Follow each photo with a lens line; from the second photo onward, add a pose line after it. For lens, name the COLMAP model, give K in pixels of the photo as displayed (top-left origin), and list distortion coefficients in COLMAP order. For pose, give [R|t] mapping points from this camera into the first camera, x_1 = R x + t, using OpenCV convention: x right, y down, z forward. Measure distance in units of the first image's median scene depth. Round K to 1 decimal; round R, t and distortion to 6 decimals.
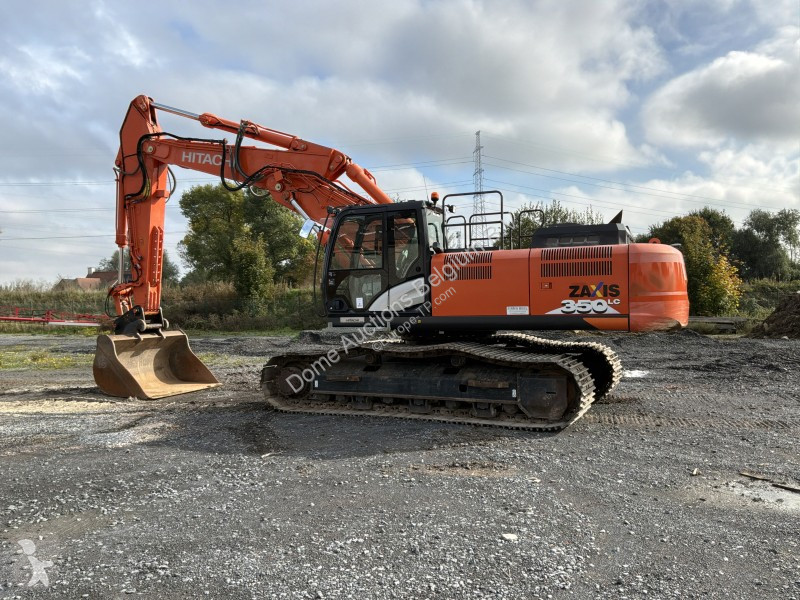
lens RADIAL K [[655.9, 0, 400.9], [0, 655.9, 296.1], [0, 0, 1]] dist [0.069477, -0.125972]
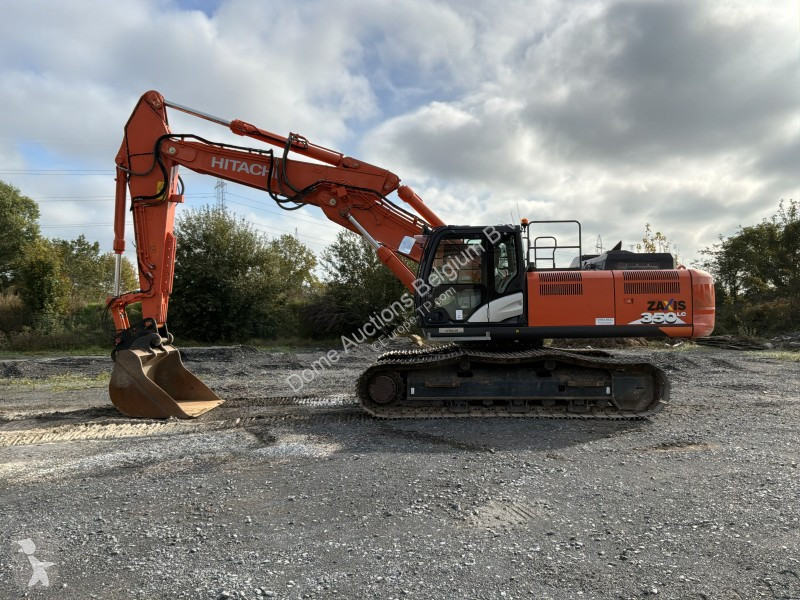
lens RADIAL K [[655.9, 0, 362.8], [0, 655.9, 287.1], [0, 0, 1]] dist [0.069477, -0.125972]
pose [[0.918271, 0.022158, 0.395332, -0.536992], [-0.005890, 0.999087, -0.042316, 0.009822], [-0.395908, 0.036529, 0.917563, 0.046396]]
